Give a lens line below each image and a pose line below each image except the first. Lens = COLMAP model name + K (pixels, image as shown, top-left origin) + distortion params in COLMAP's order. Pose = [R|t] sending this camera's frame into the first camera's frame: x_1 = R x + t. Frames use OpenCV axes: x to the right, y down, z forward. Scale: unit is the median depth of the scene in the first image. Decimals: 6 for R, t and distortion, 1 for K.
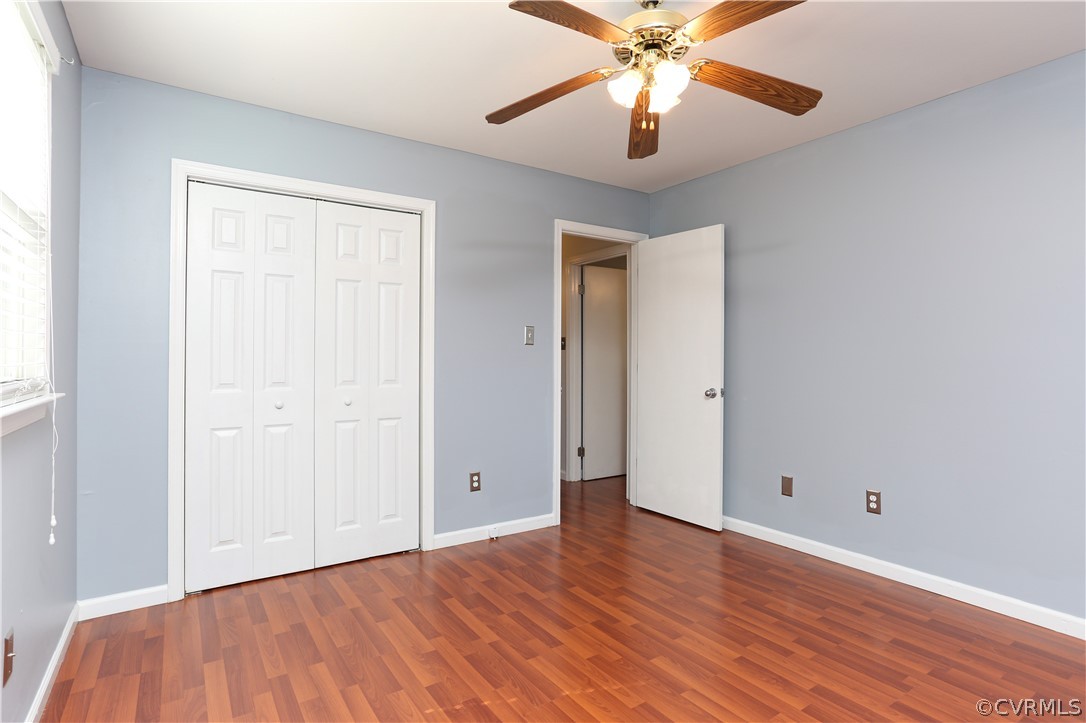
lens RADIAL K [[553.4, 0, 539.9], [0, 553.4, 353.4], [0, 0, 1]] dist [-0.041084, 0.021400]
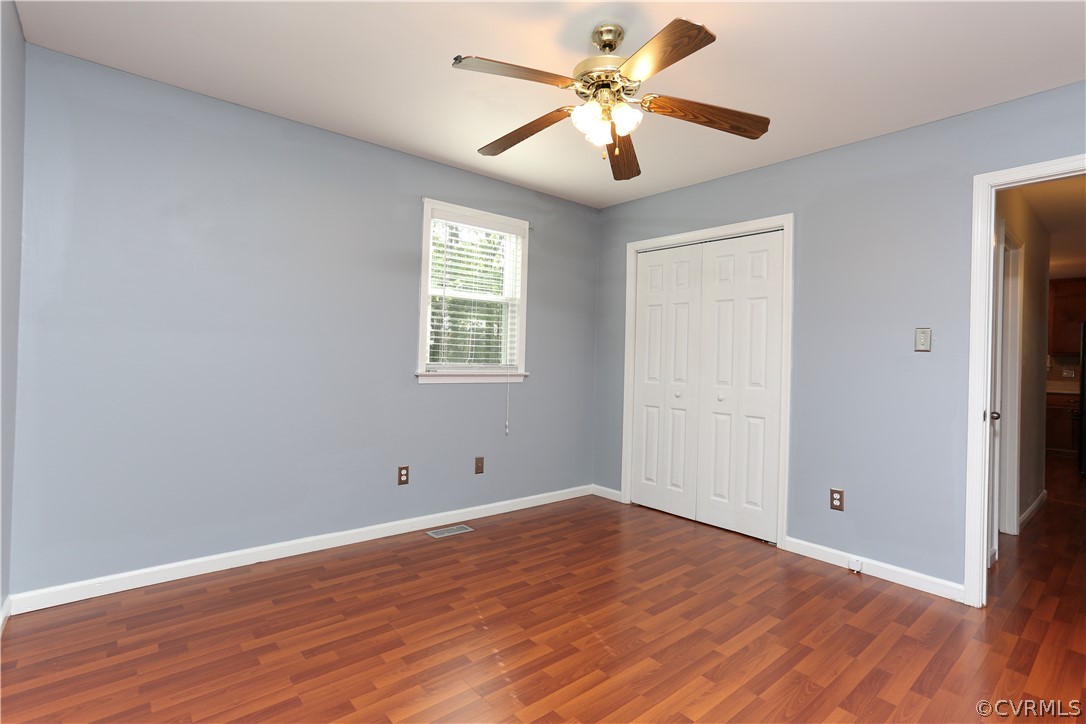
lens RADIAL K [[520.9, 0, 547.4], [0, 520.9, 355.8], [0, 0, 1]] dist [-0.062740, 0.039604]
pose [[0.124786, -0.001869, -0.992182, 0.892323], [-0.021769, 0.999752, -0.004622, 0.007505], [0.991945, 0.022175, 0.124714, 0.541831]]
